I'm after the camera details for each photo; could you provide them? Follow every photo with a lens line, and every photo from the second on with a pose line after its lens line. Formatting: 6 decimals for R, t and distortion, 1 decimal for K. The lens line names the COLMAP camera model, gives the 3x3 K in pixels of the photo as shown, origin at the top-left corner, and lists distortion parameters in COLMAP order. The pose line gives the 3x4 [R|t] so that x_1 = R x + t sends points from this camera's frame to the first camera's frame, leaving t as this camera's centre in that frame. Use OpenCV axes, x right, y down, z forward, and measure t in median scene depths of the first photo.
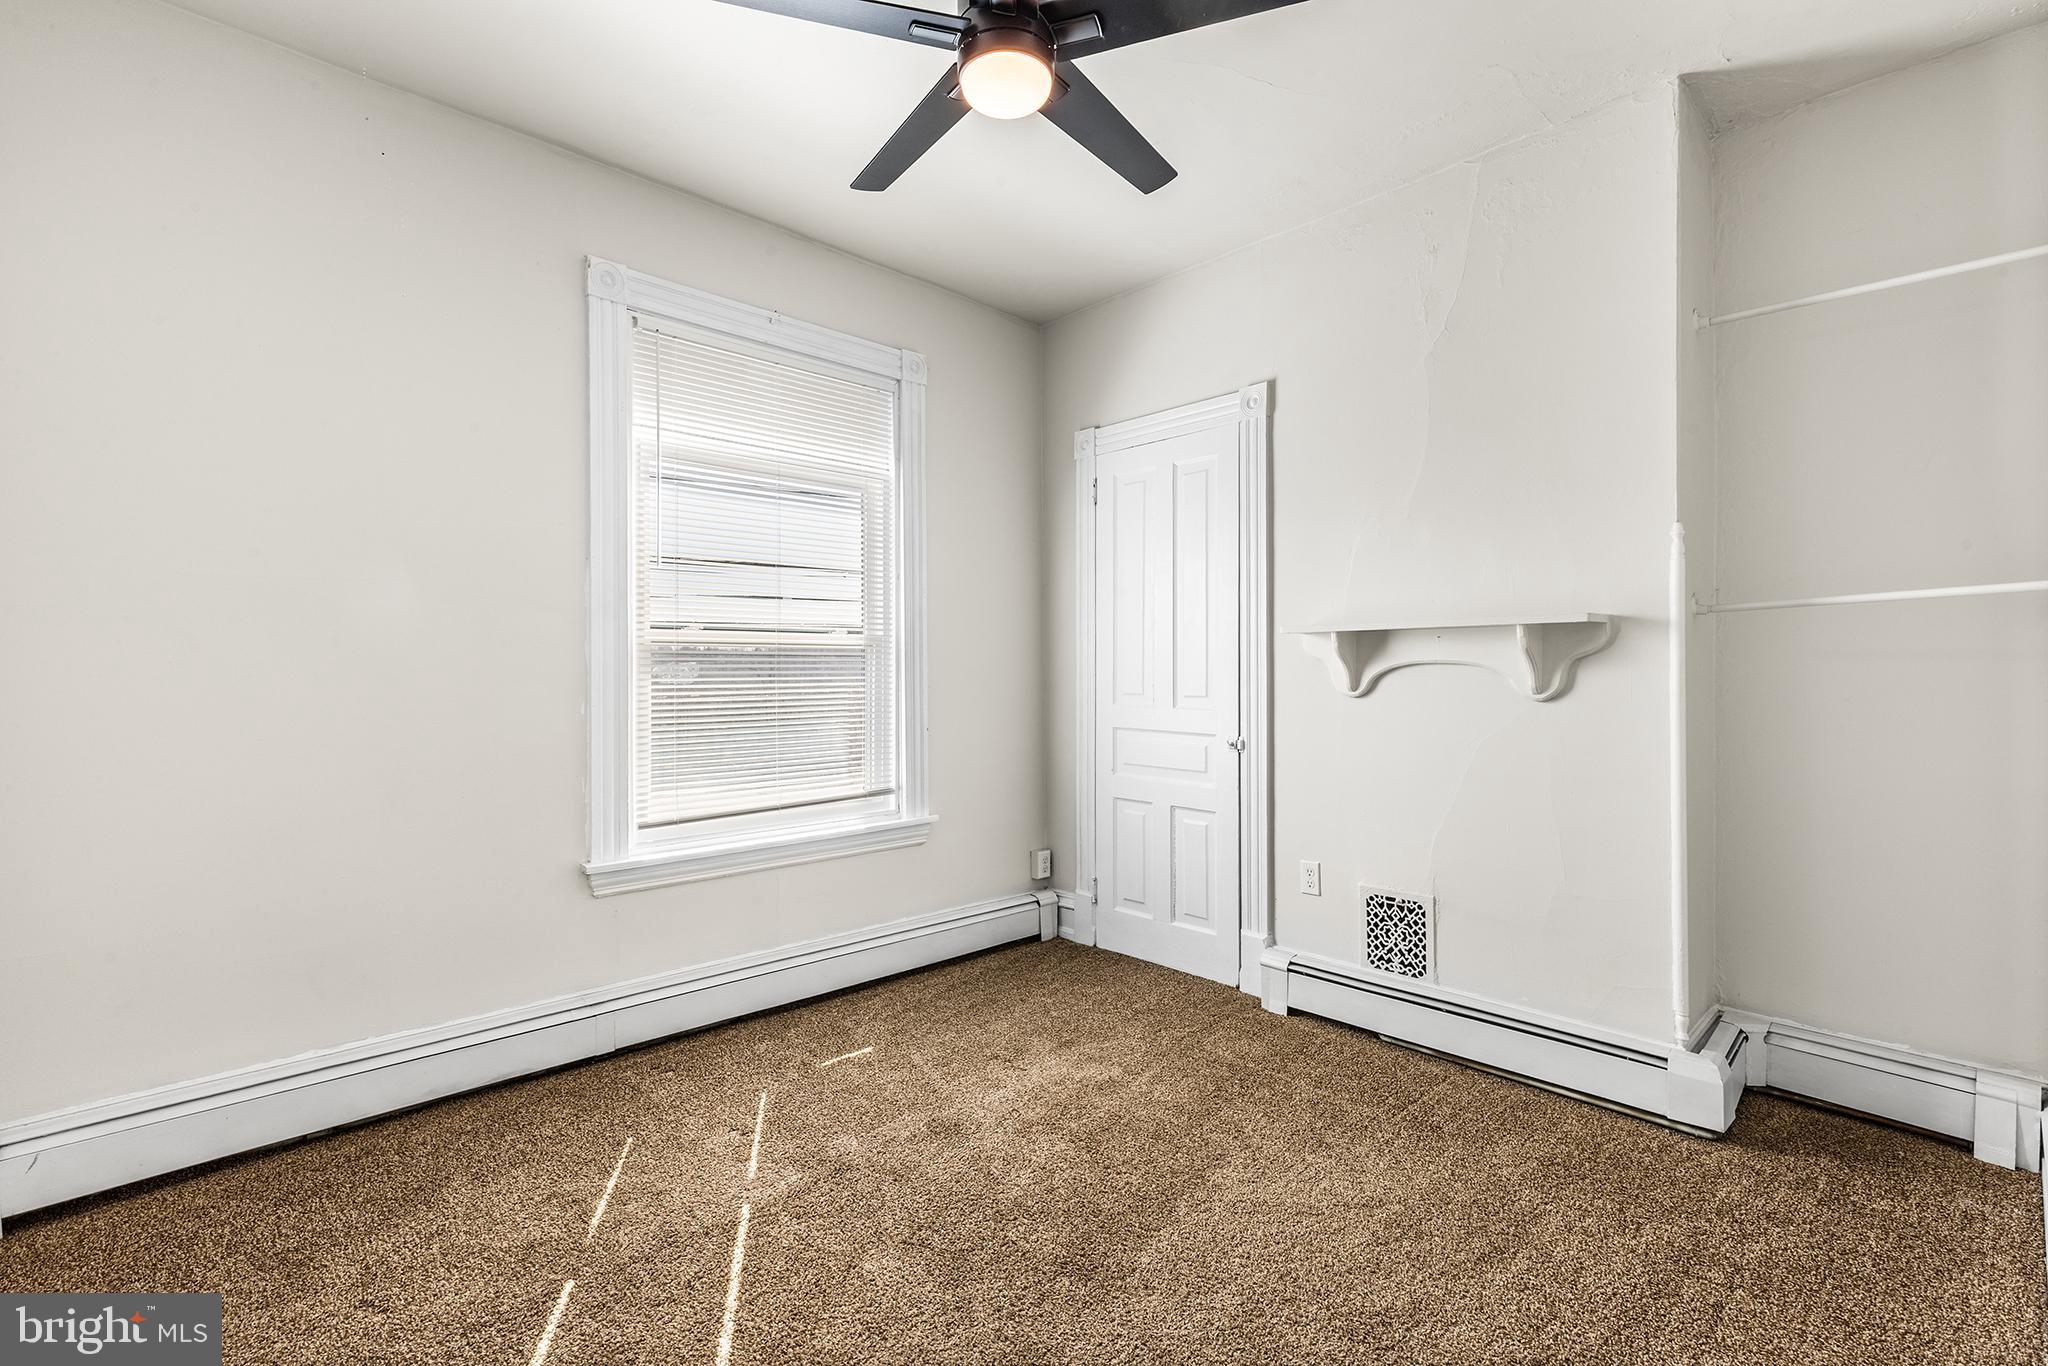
lens RADIAL K [[926.4, 0, 1033.1], [0, 926.4, 678.4], [0, 0, 1]] dist [-0.003554, -0.000184]
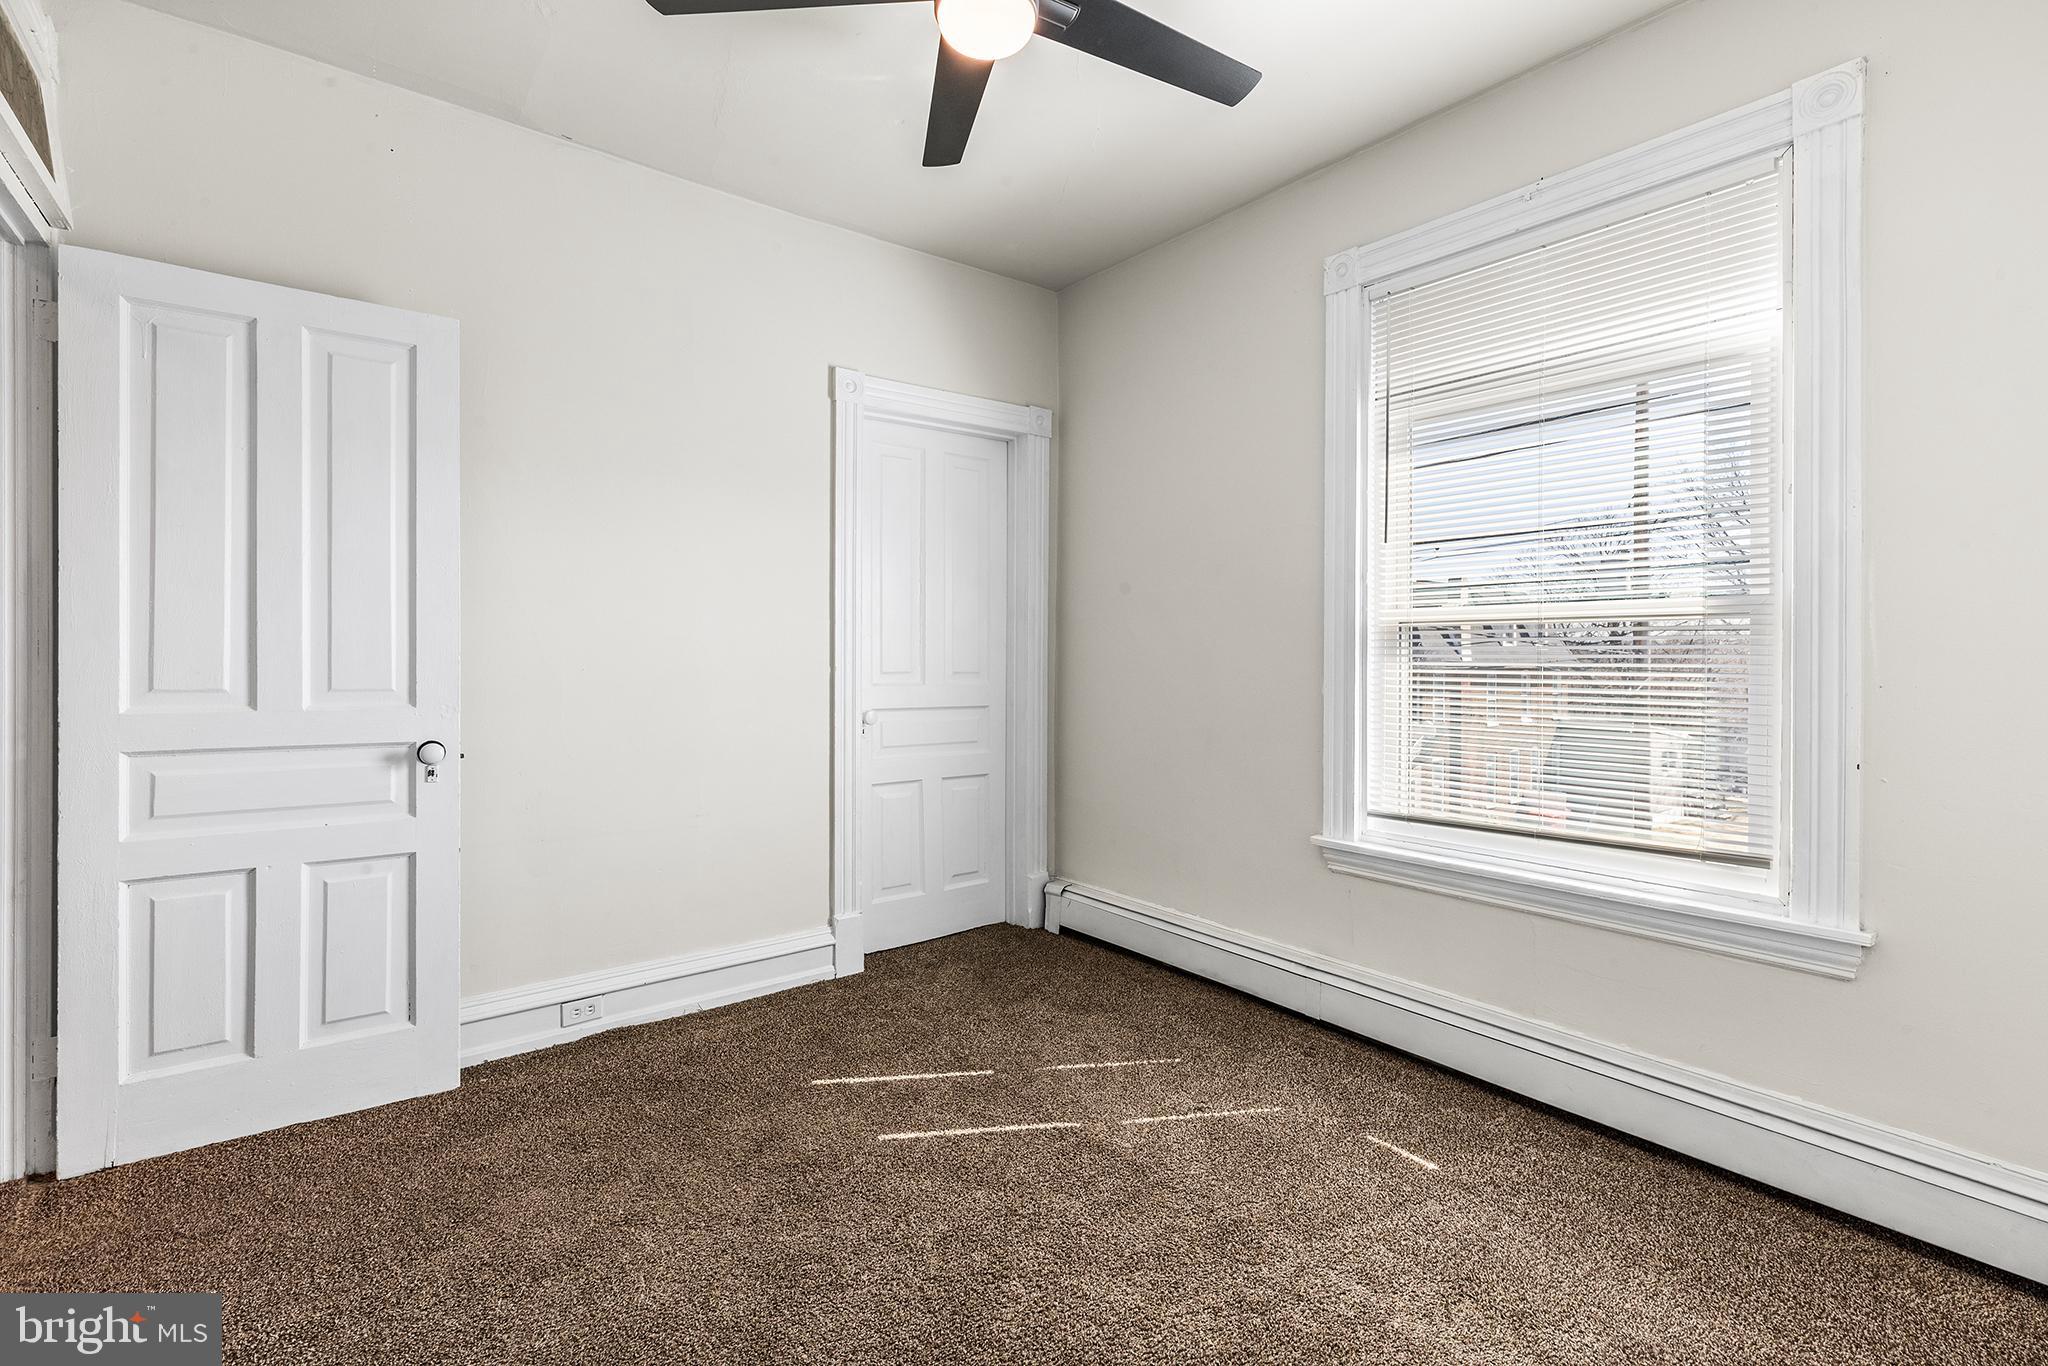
lens RADIAL K [[926.4, 0, 1033.4], [0, 926.4, 662.6], [0, 0, 1]] dist [-0.003554, -0.000184]
pose [[-0.101544, 0.009106, -0.994789, 0.585978], [-0.012696, 0.999865, 0.010448, -0.004106], [0.994750, 0.013691, -0.101414, 0.755912]]
